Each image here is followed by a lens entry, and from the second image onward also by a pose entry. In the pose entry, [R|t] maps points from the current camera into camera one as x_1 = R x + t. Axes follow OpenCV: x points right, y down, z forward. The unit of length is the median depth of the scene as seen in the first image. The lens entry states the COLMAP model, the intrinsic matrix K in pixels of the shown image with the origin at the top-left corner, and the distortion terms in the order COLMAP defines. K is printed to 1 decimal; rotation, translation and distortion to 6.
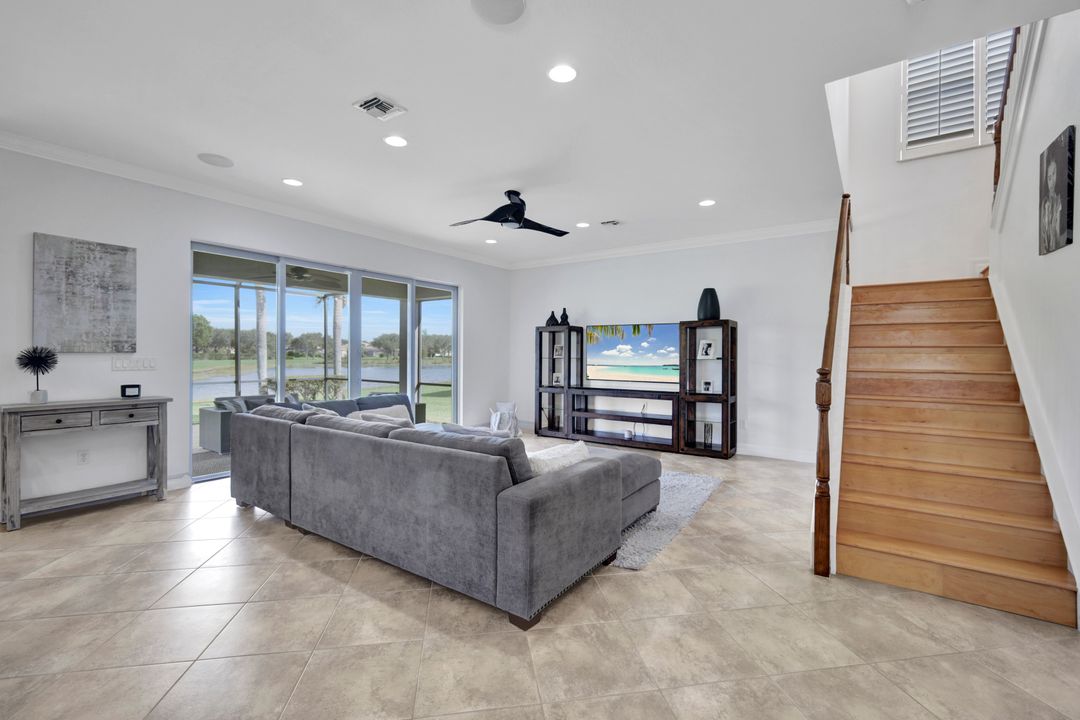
lens RADIAL K [[470.8, 0, 537.8], [0, 470.8, 354.0], [0, 0, 1]] dist [0.000722, 0.000139]
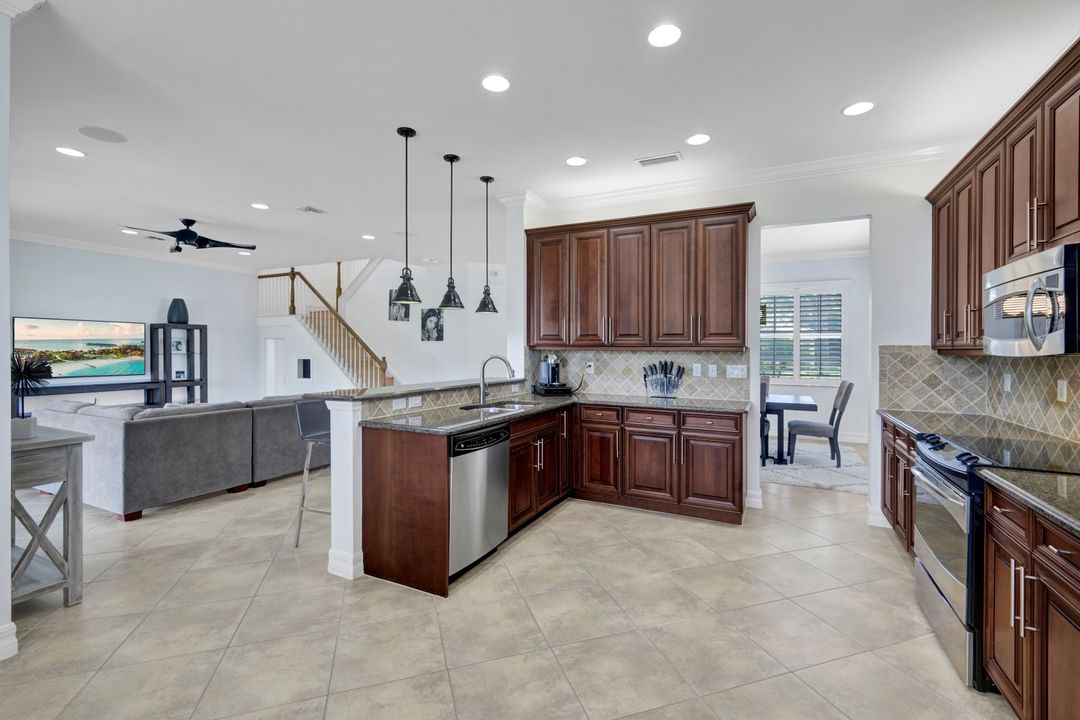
lens RADIAL K [[470.8, 0, 537.8], [0, 470.8, 354.0], [0, 0, 1]] dist [0.000722, 0.000139]
pose [[-0.158788, -0.012610, 0.987232, -1.722311], [-0.008436, 0.999899, 0.011415, -0.018115], [-0.987277, -0.006516, -0.158879, 0.373476]]
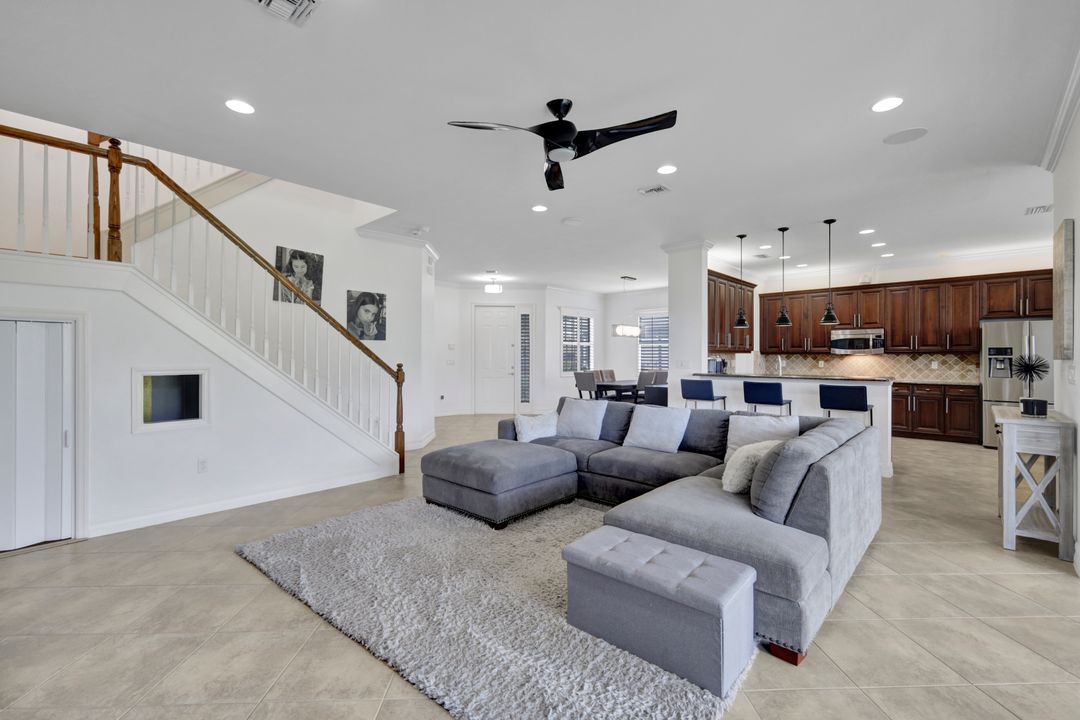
lens RADIAL K [[481.0, 0, 540.0], [0, 481.0, 360.0], [0, 0, 1]] dist [-0.002788, -0.000325]
pose [[-0.992870, -0.006618, 0.119015, -0.126196], [-0.006004, 0.999967, 0.005518, 0.003009], [-0.119048, 0.004764, -0.992877, 2.032761]]
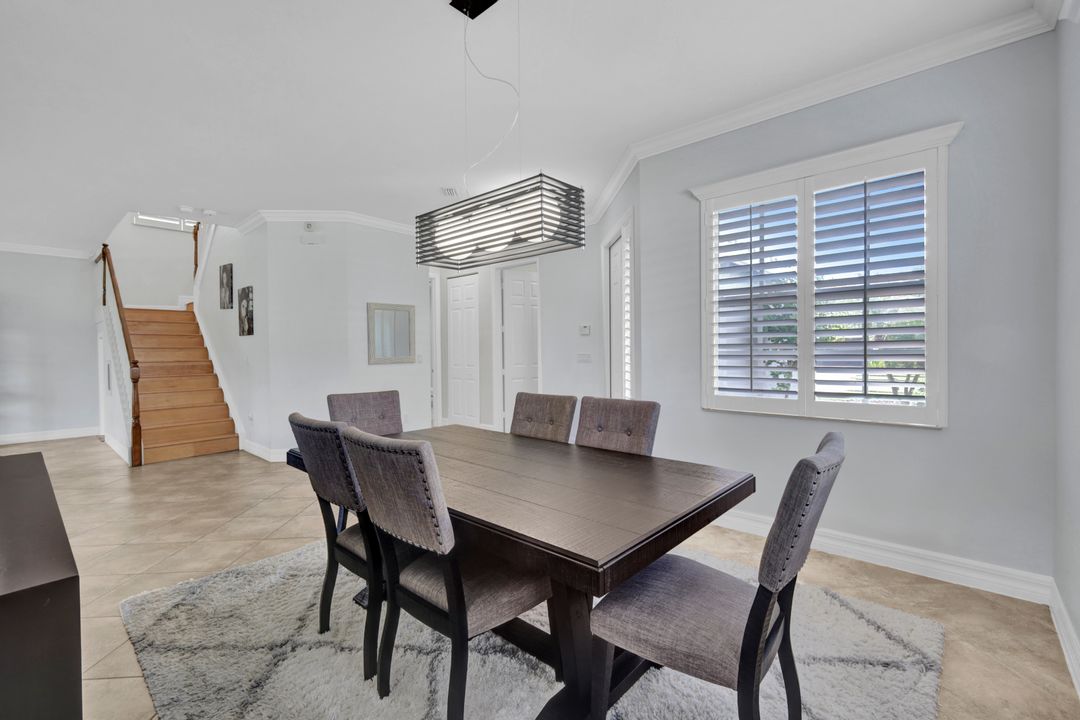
lens RADIAL K [[470.8, 0, 537.8], [0, 470.8, 354.0], [0, 0, 1]] dist [0.000722, 0.000139]
pose [[0.110521, -0.015891, 0.993747, -0.807750], [0.009399, 0.999844, 0.014943, -0.004849], [-0.993829, 0.007689, 0.110653, -0.611171]]
